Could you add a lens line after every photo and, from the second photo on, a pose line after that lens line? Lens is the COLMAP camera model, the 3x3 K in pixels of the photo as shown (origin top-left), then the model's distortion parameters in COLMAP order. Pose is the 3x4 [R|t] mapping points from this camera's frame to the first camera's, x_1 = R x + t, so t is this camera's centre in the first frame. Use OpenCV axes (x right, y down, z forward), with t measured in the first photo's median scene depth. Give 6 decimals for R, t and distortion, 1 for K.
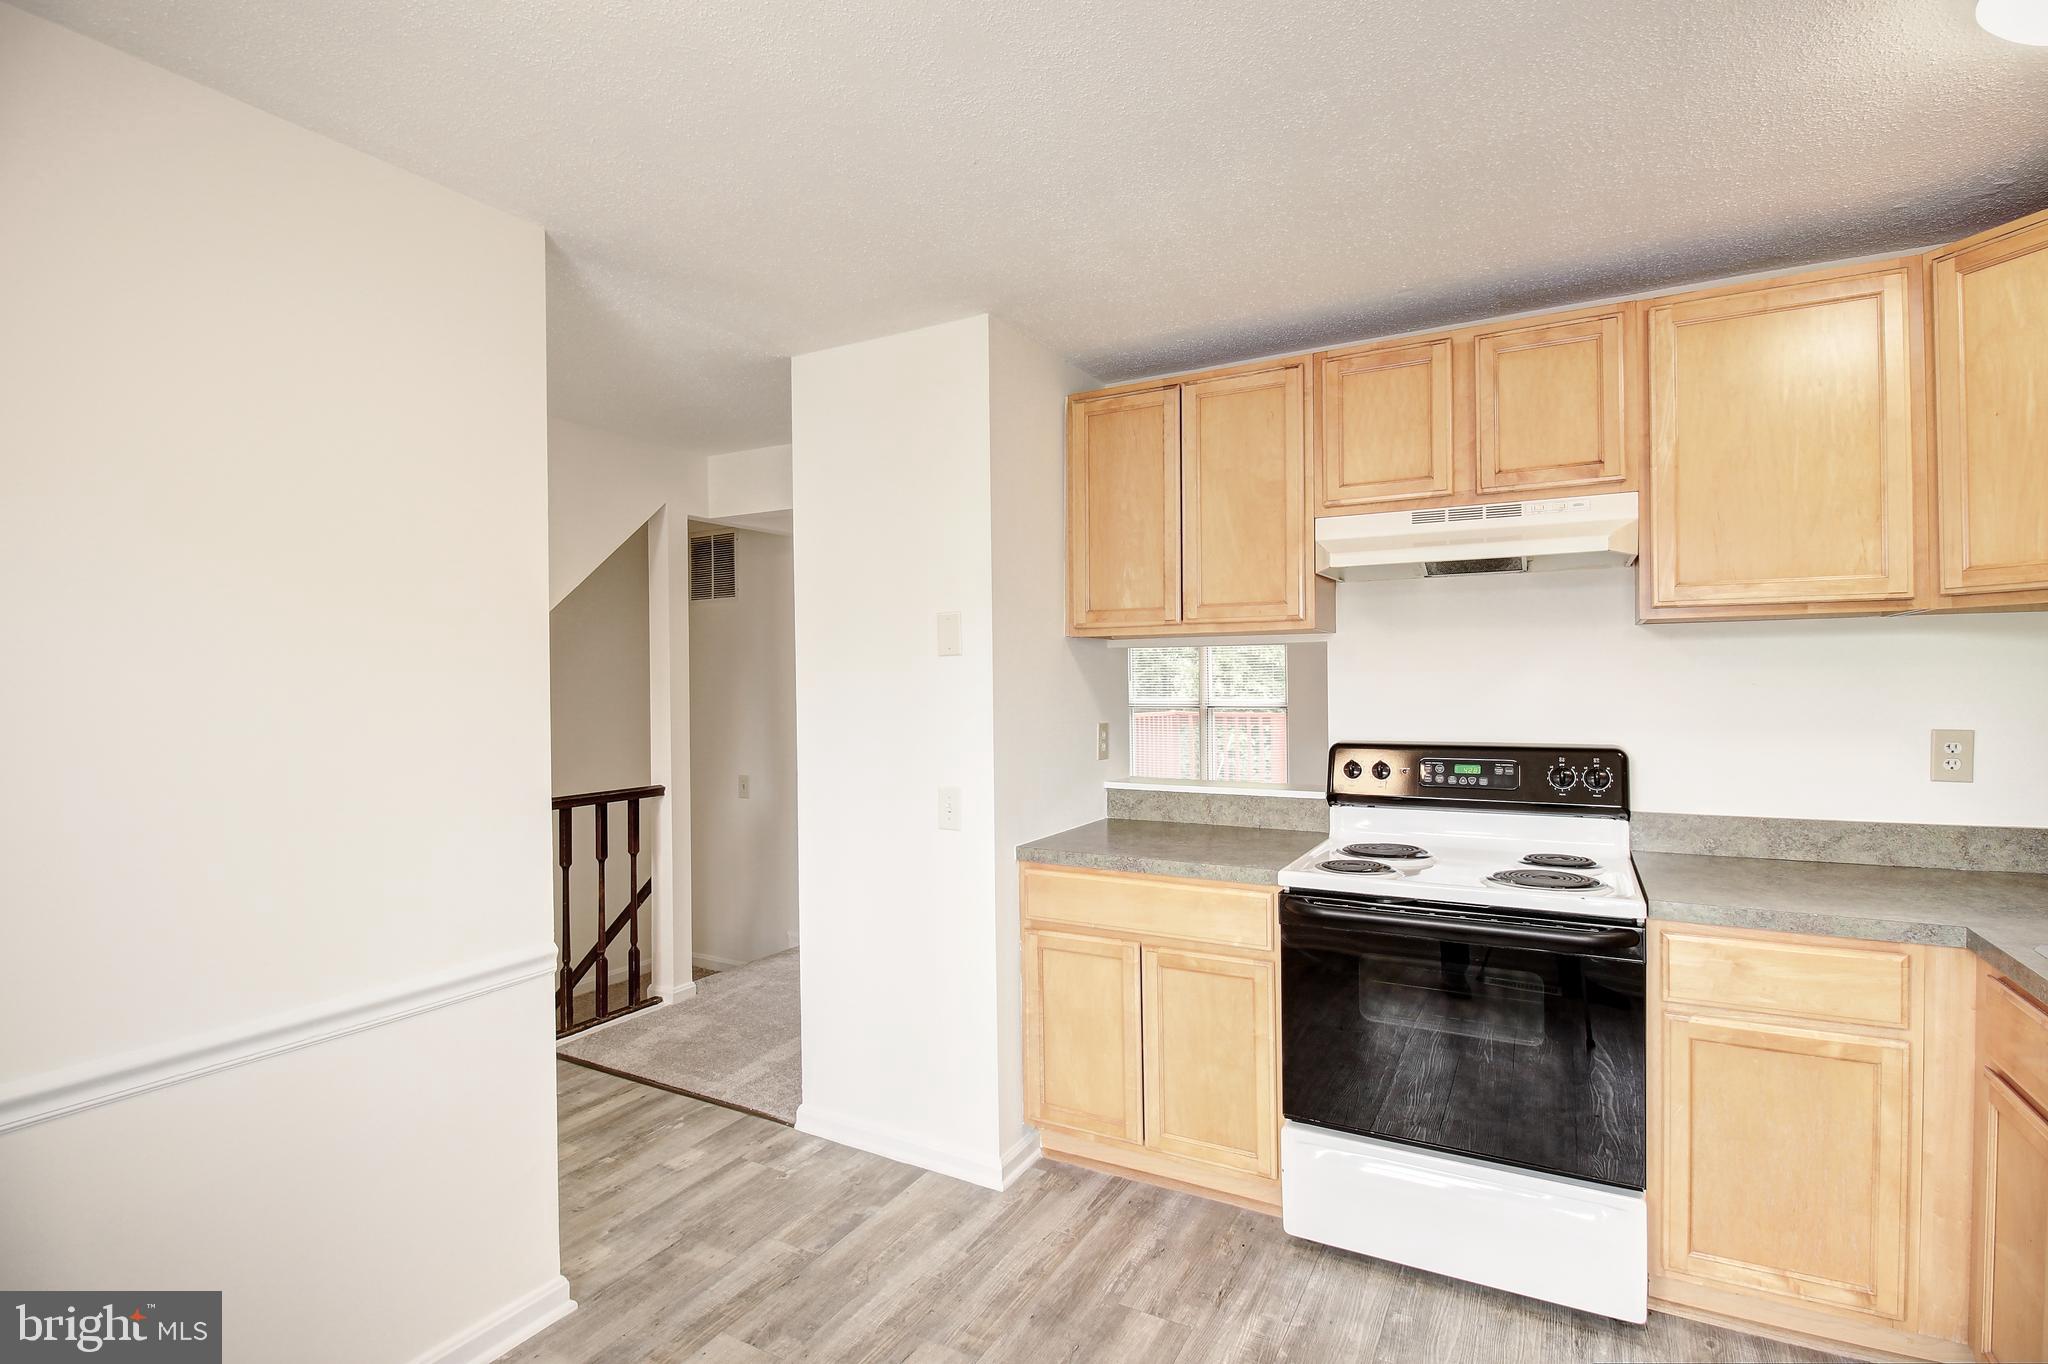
lens RADIAL K [[947.8, 0, 1024.0], [0, 947.8, 682.0], [0, 0, 1]] dist [-0.014286, -0.014169]
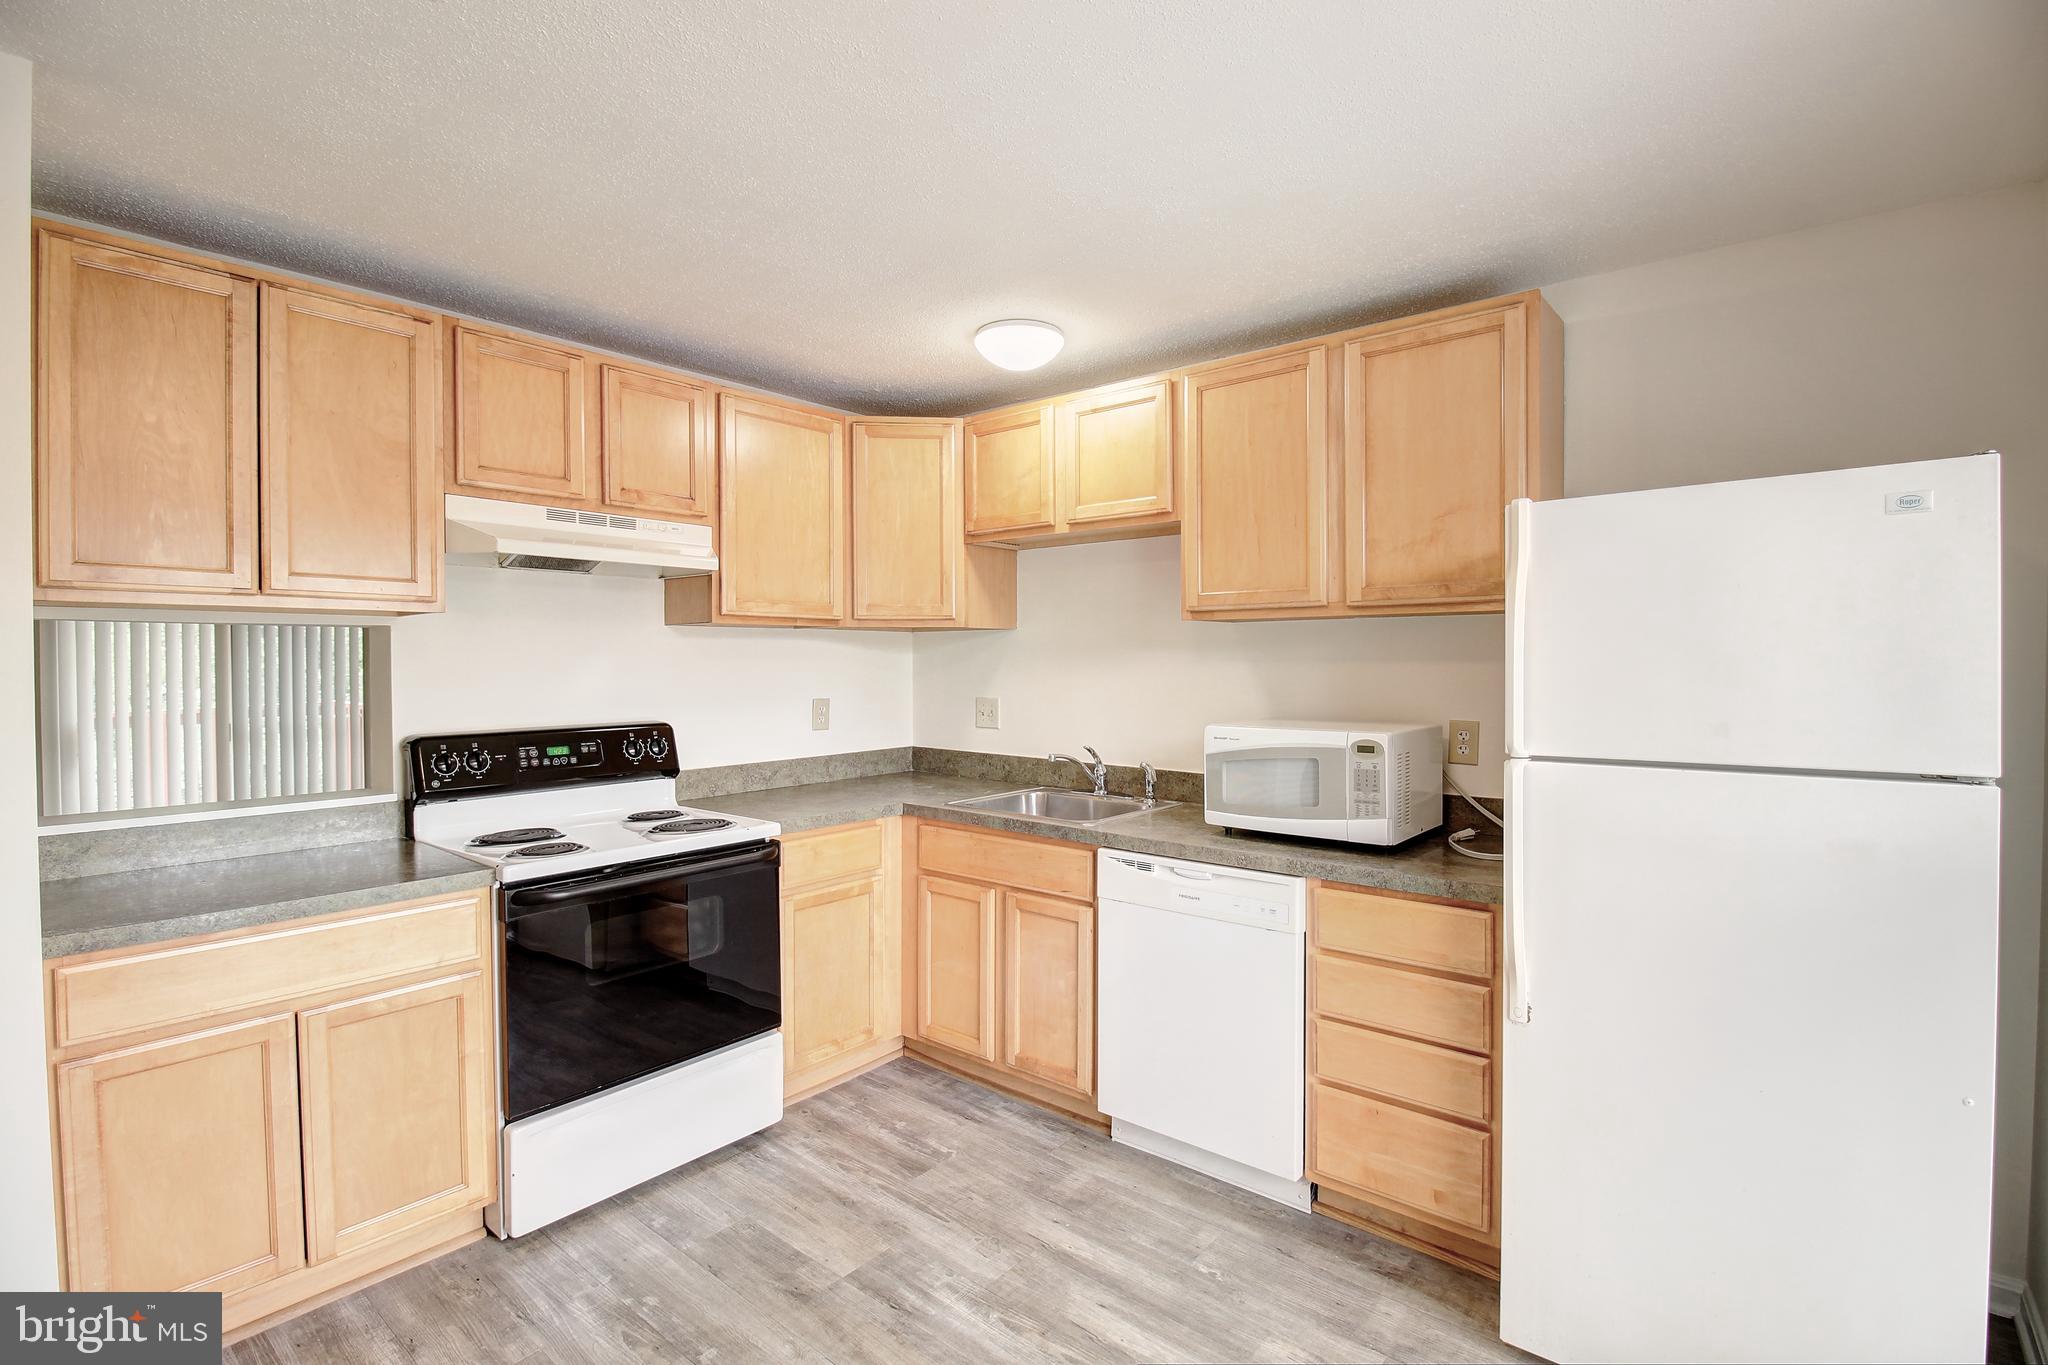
lens RADIAL K [[1047.1, 0, 1024.0], [0, 1047.1, 682.5], [0, 0, 1]] dist [0.000877, -0.041871]
pose [[0.126001, -0.011162, 0.991967, -0.700486], [0.003591, 0.999935, 0.010795, 0.003353], [-0.992024, 0.002202, 0.126033, 0.340360]]
